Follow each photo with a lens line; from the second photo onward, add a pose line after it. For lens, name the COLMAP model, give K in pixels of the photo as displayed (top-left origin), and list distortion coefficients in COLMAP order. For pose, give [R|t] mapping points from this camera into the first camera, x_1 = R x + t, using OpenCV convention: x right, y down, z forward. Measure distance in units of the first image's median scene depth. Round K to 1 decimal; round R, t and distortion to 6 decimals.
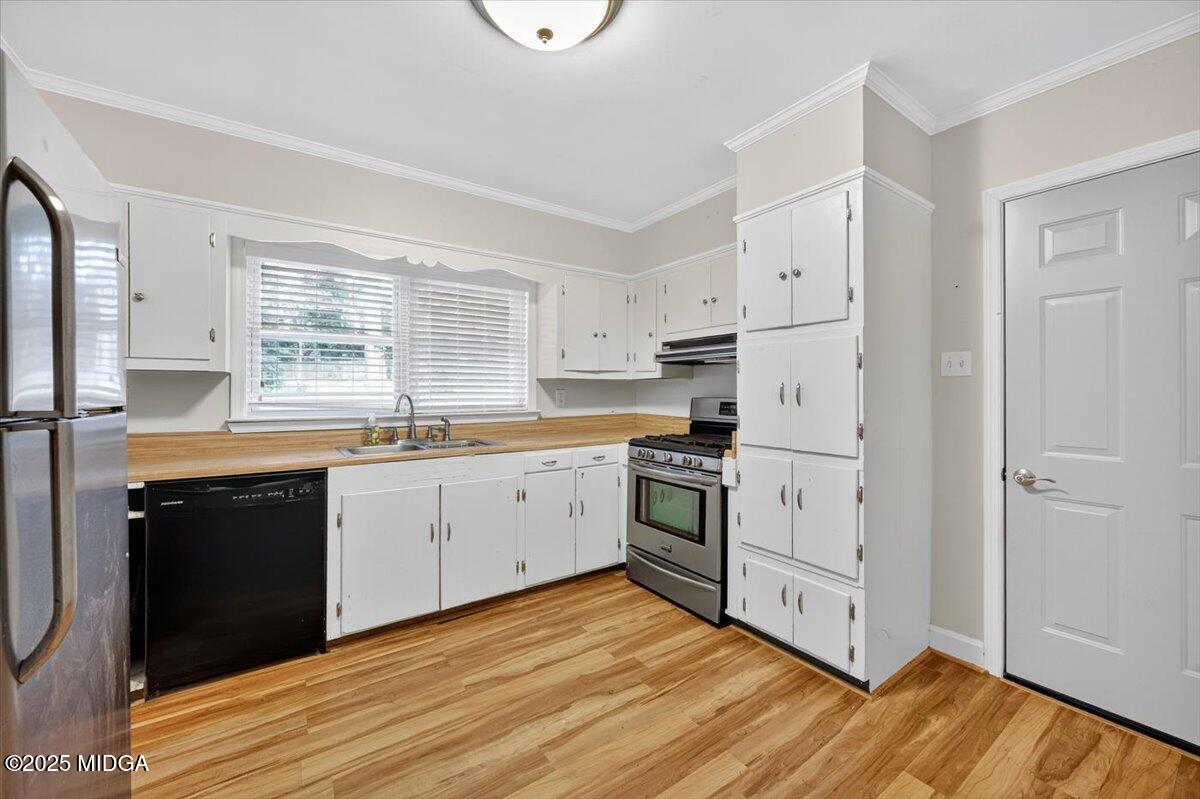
lens RADIAL K [[457.7, 0, 595.9], [0, 457.7, 400.2], [0, 0, 1]] dist [-0.001923, 0.000189]
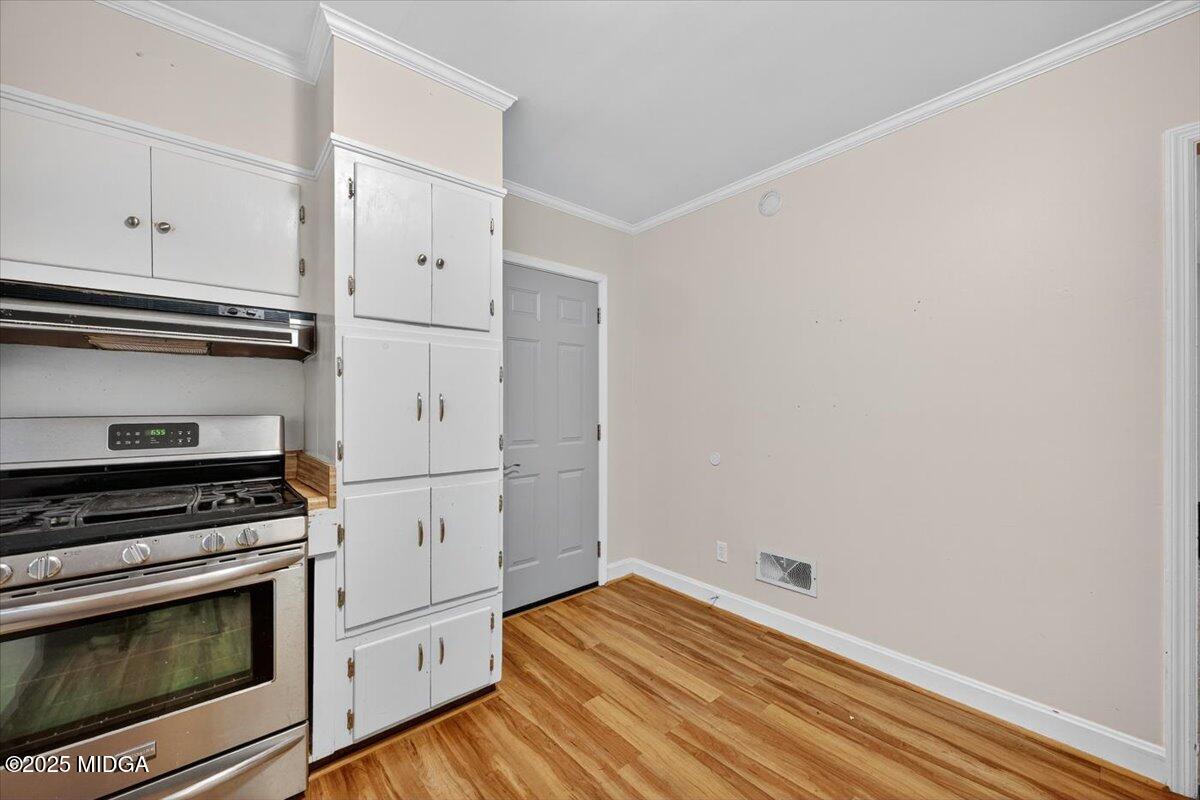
lens RADIAL K [[455.6, 0, 597.5], [0, 455.6, 410.6], [0, 0, 1]] dist [-0.002108, -0.000035]
pose [[-0.098486, -0.012725, 0.995057, -0.427355], [0.017060, 0.999750, 0.014473, -0.014608], [-0.994992, 0.018401, -0.098245, 0.791934]]
